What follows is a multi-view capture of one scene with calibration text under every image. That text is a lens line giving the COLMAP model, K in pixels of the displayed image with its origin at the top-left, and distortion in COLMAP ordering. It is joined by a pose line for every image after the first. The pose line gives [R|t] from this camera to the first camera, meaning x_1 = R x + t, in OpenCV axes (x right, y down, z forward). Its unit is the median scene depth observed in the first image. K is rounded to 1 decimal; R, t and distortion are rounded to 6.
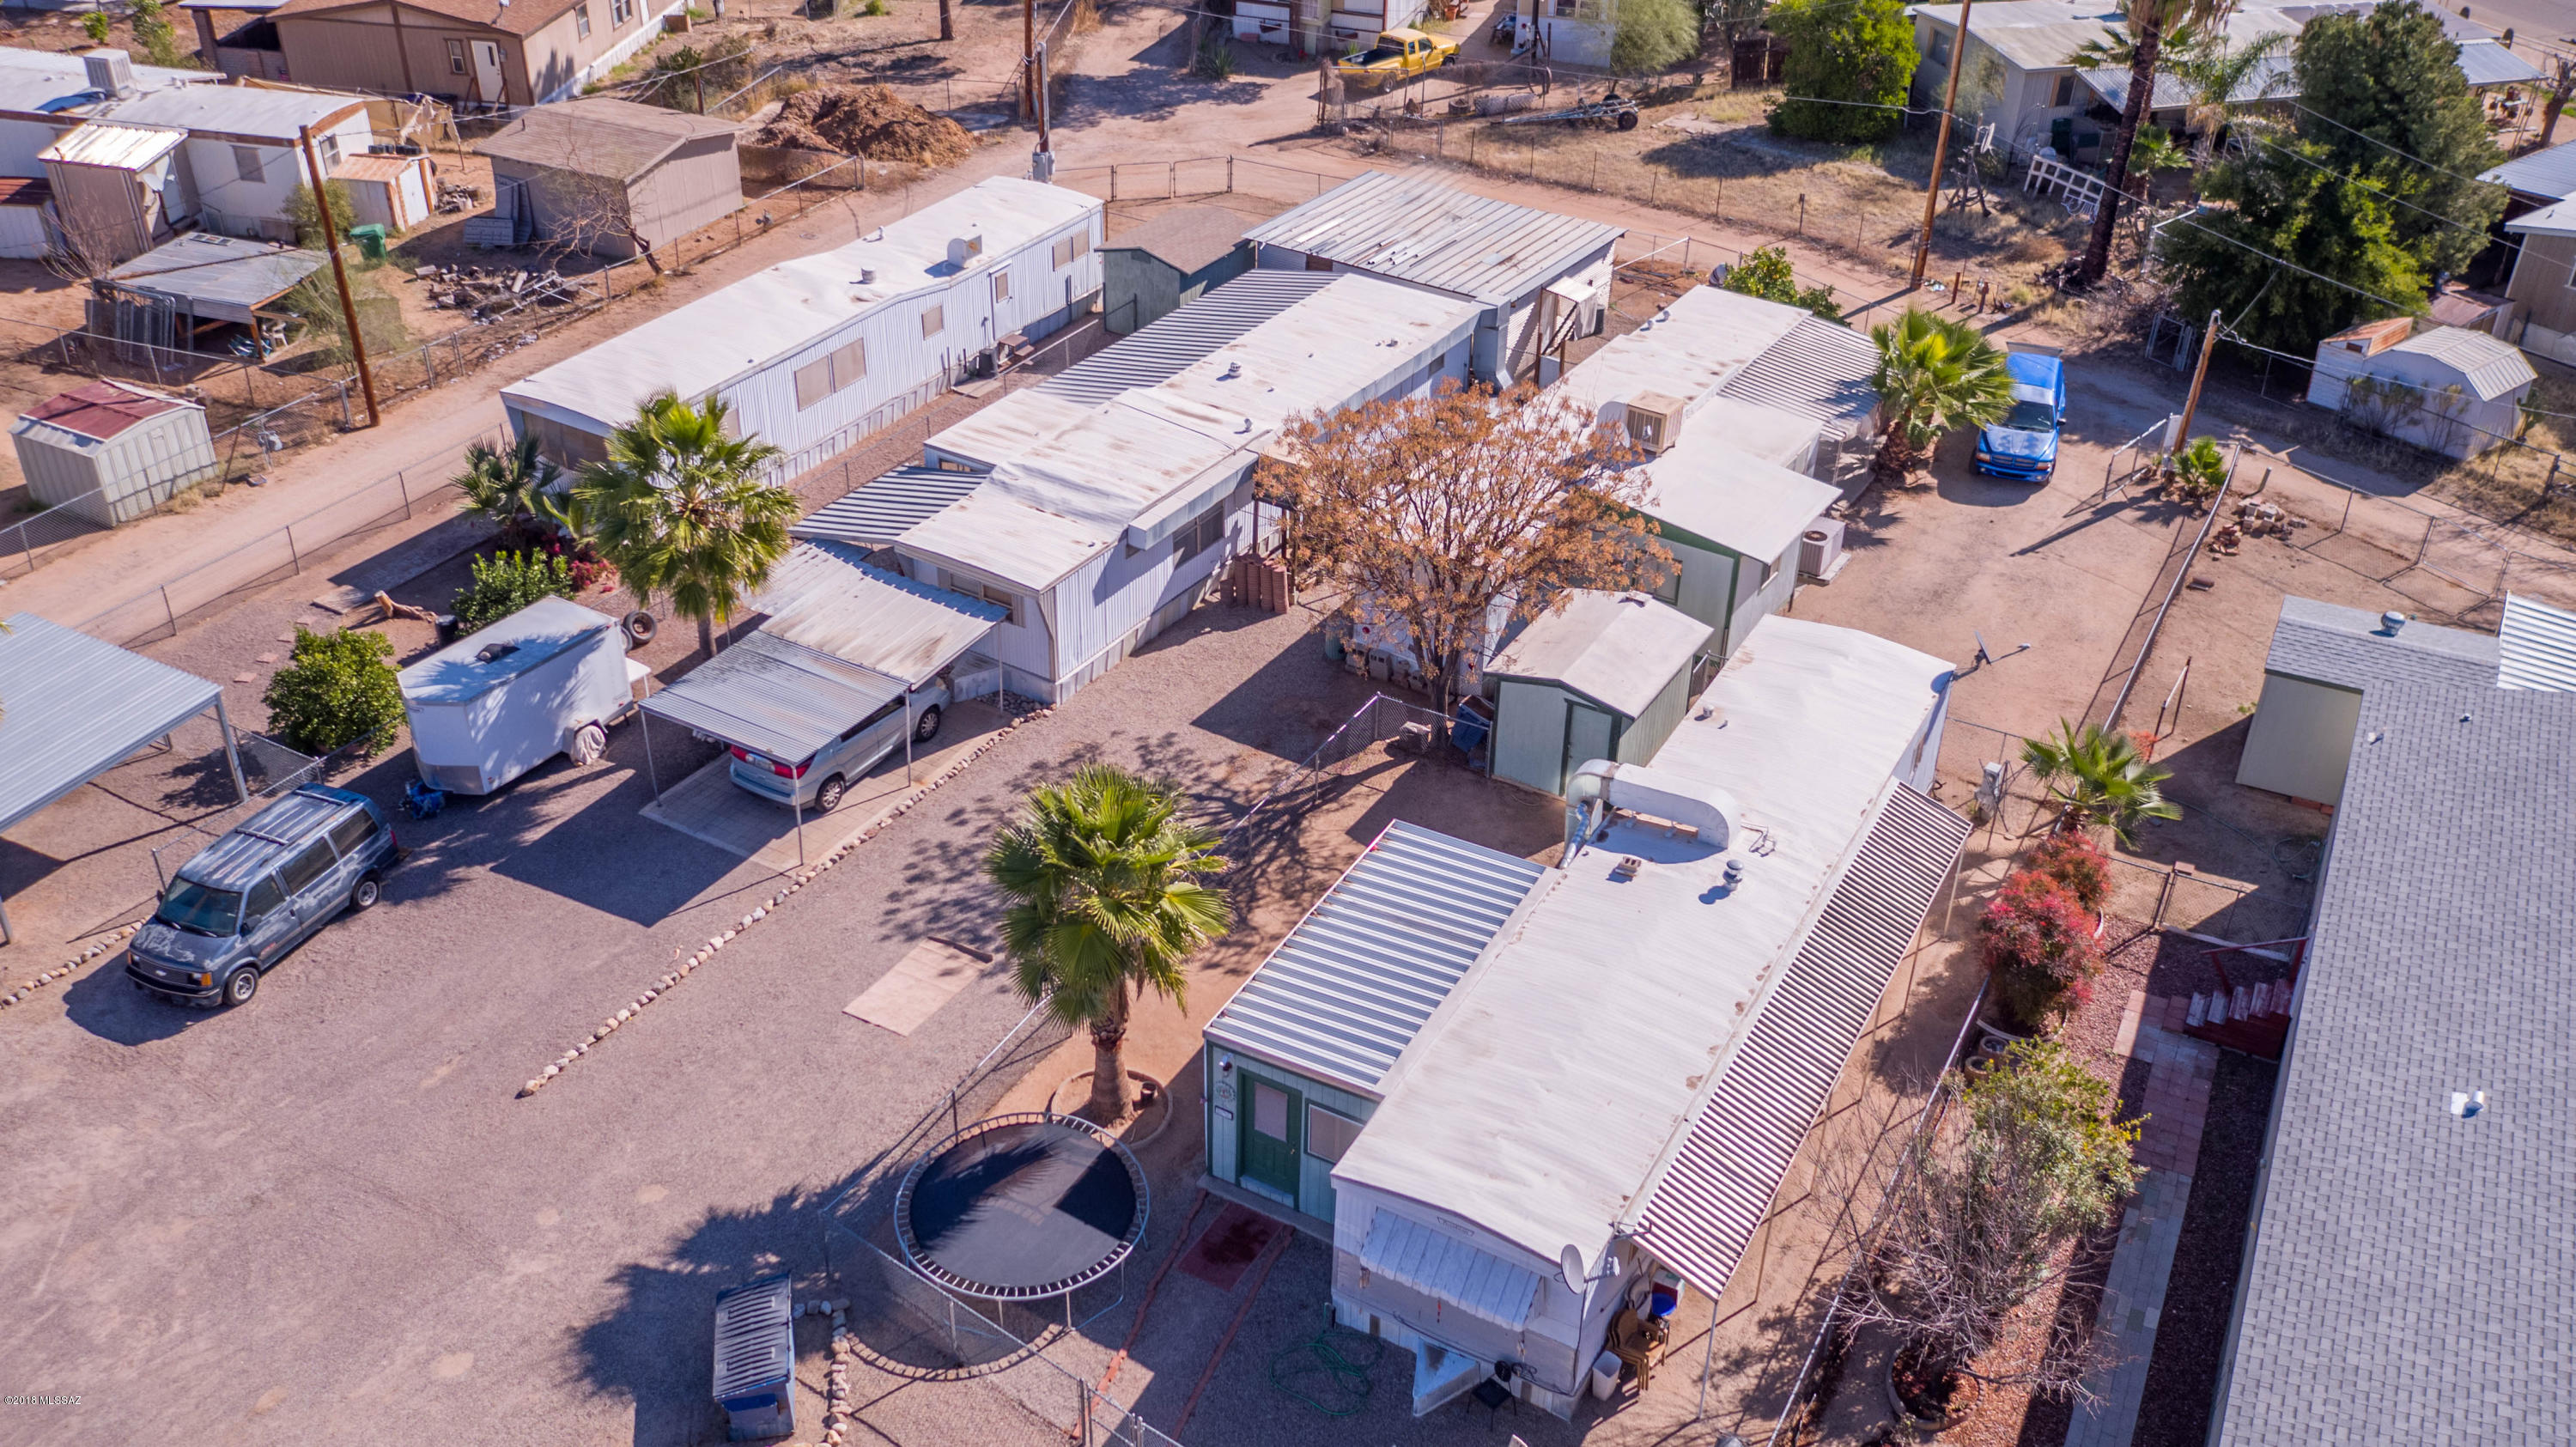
lens RADIAL K [[2302.4, 0, 1294.9], [0, 2302.4, 724.1], [0, 0, 1]] dist [0.034508, -0.024711]
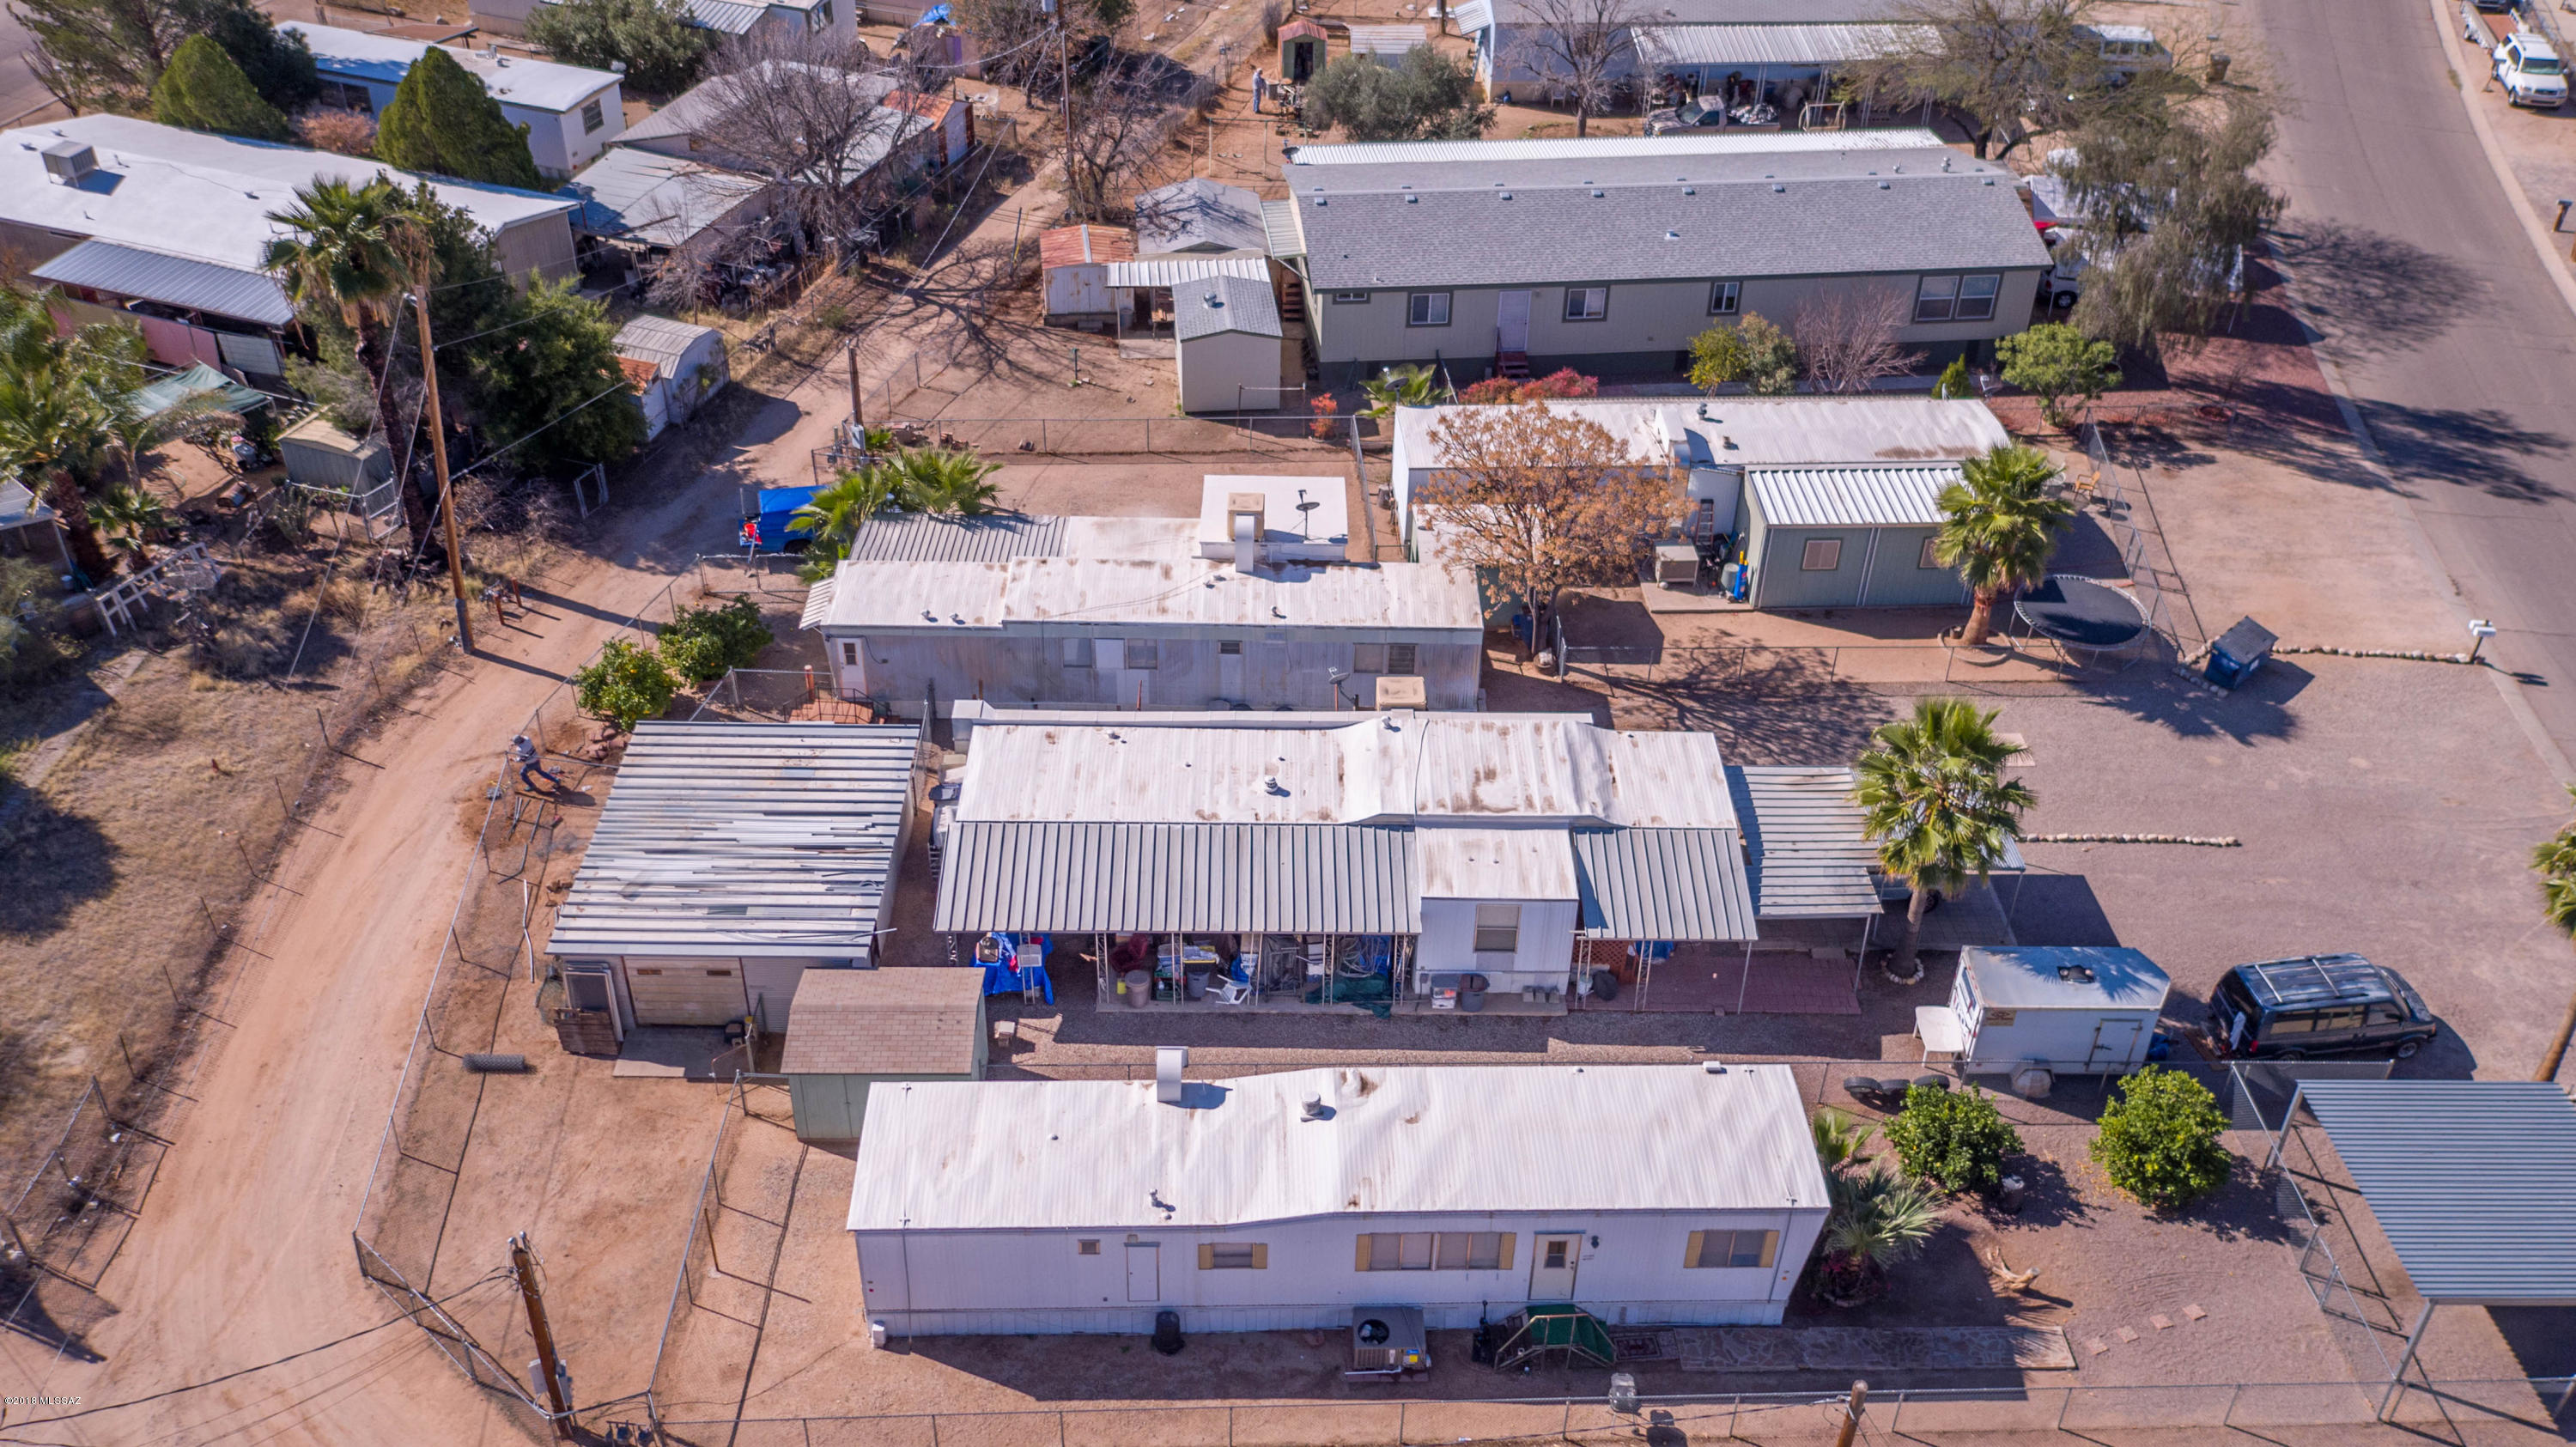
lens RADIAL K [[2302.4, 0, 1296.6], [0, 2302.4, 708.2], [0, 0, 1]] dist [0.034508, -0.024711]
pose [[-0.537442, -0.516376, 0.666718, -0.615323], [0.425950, 0.516118, 0.743094, -0.820194], [-0.727821, 0.683358, -0.057433, 0.928610]]
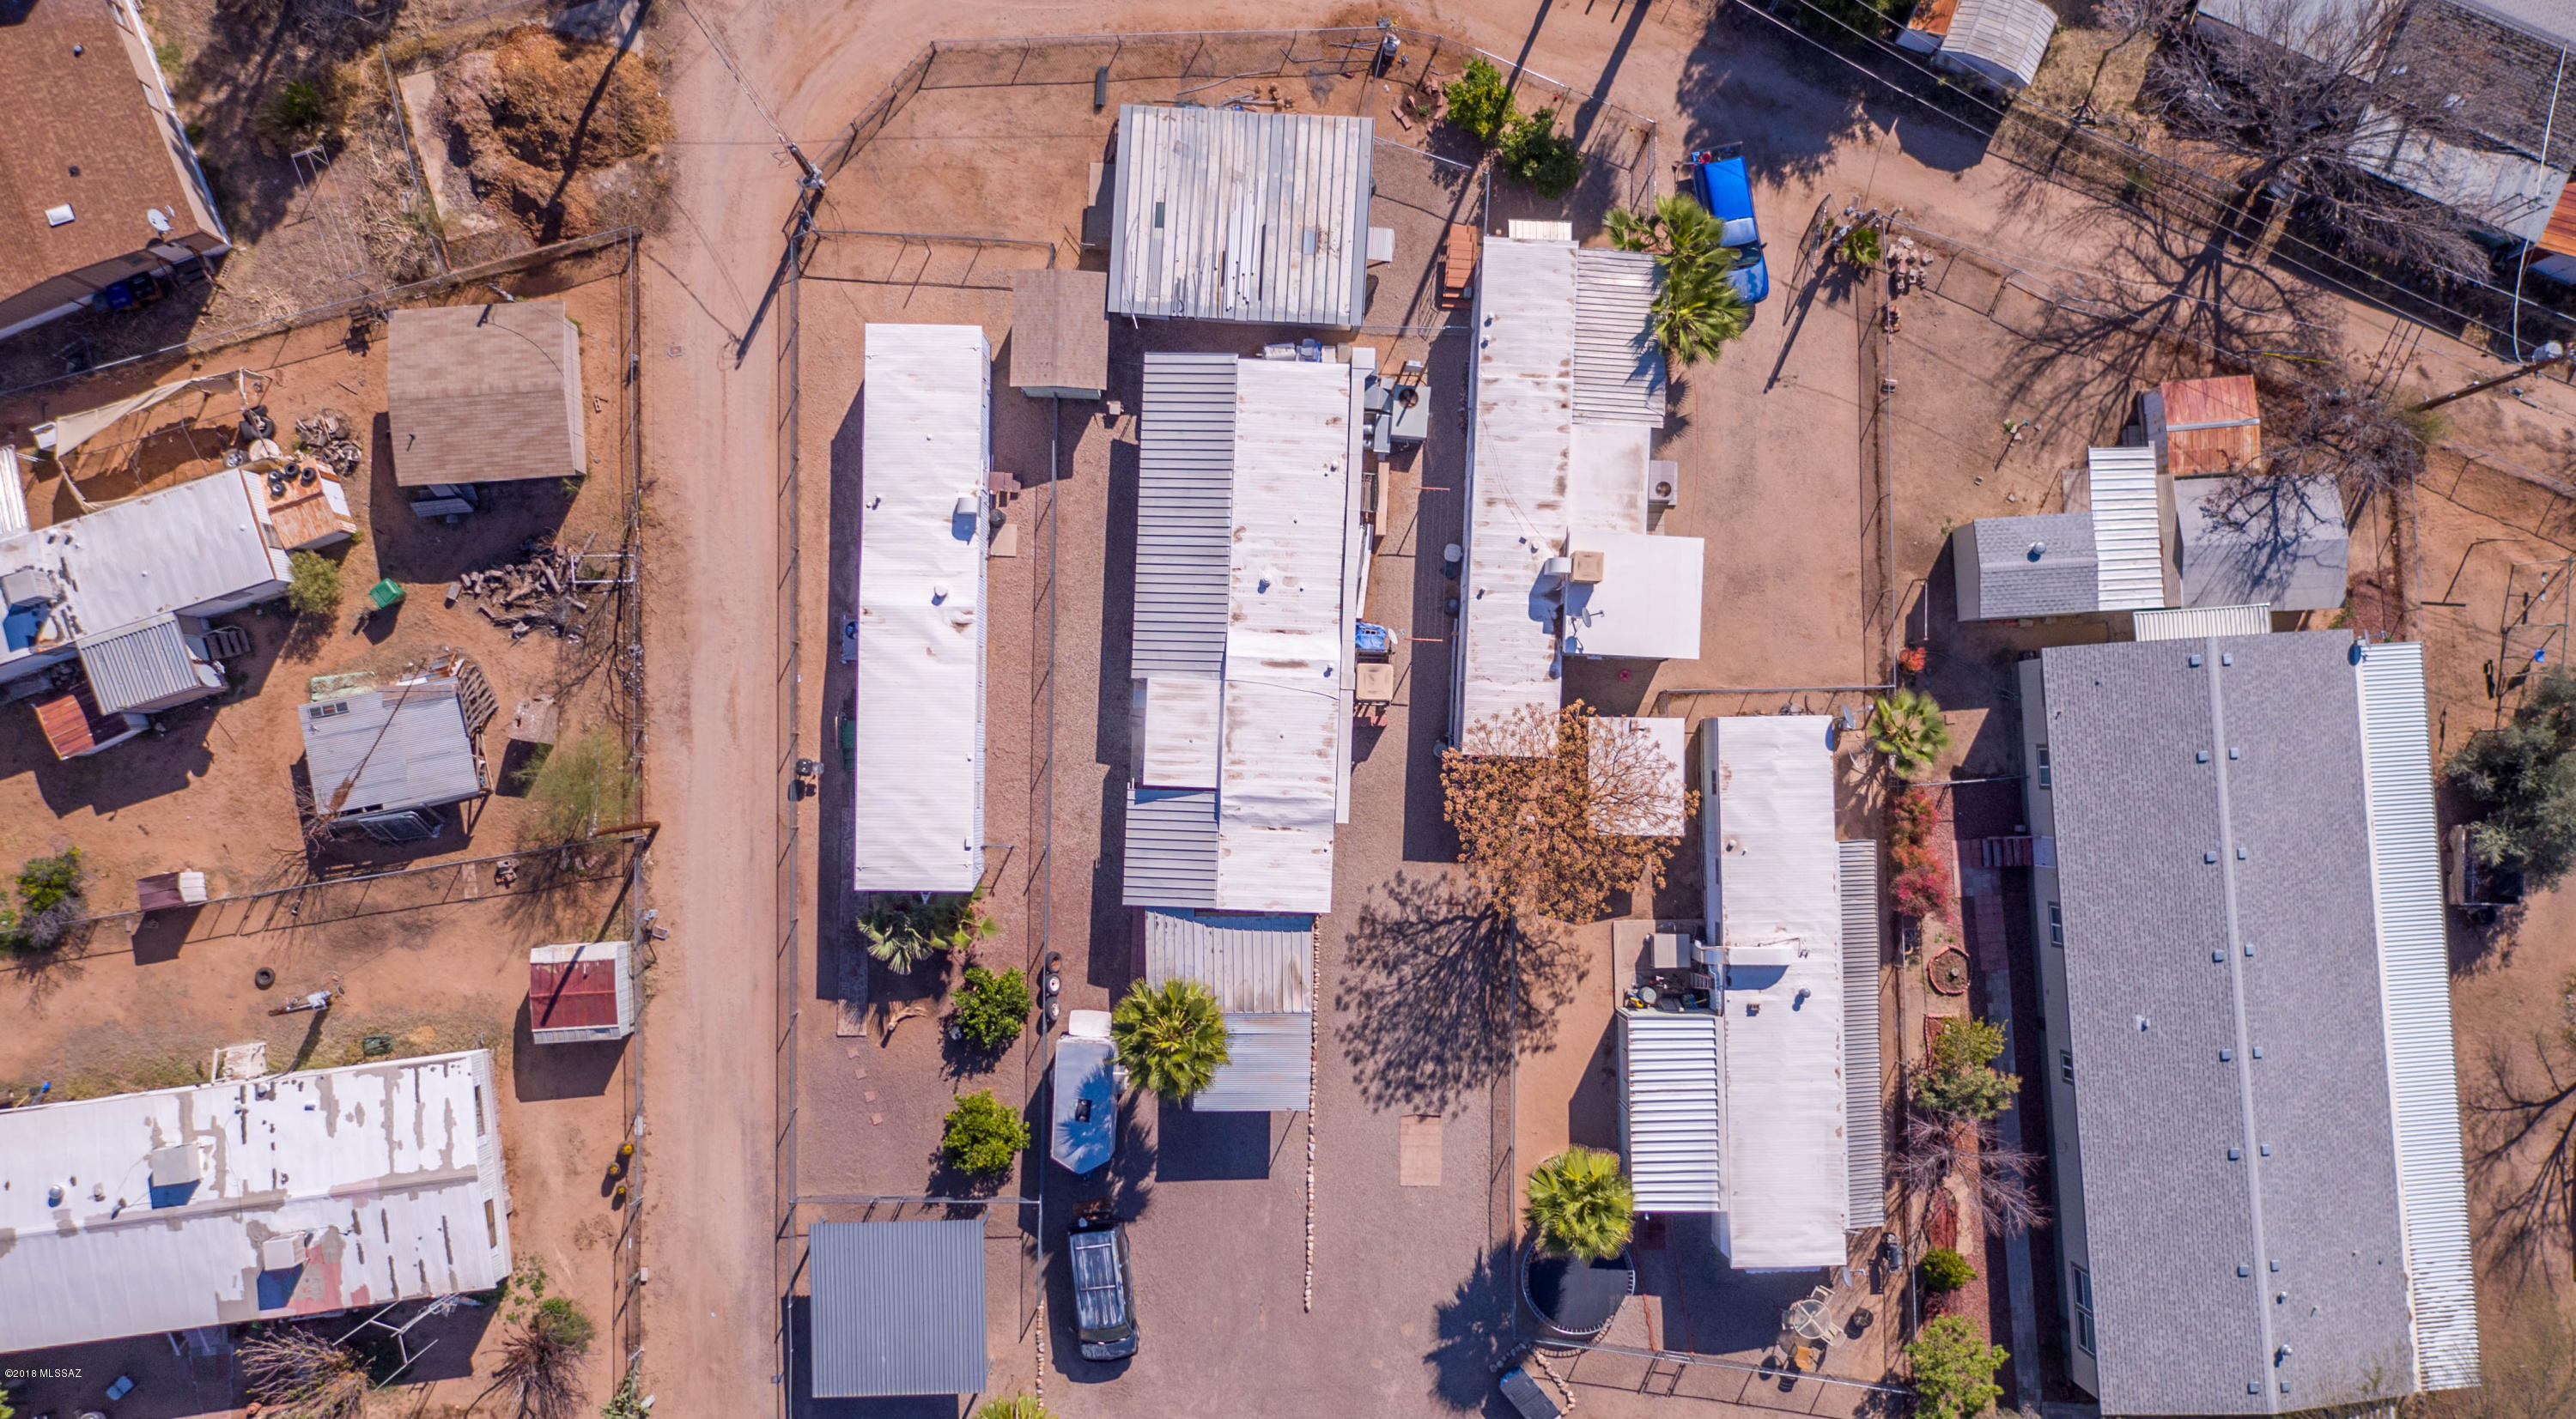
lens RADIAL K [[2302.0, 0, 1272.6], [0, 2302.0, 700.5], [0, 0, 1]] dist [0.034508, -0.024711]
pose [[0.866346, -0.499371, 0.008522, -0.064892], [0.266488, 0.476620, 0.837745, -1.161356], [-0.422408, -0.723506, 0.545995, 0.168070]]
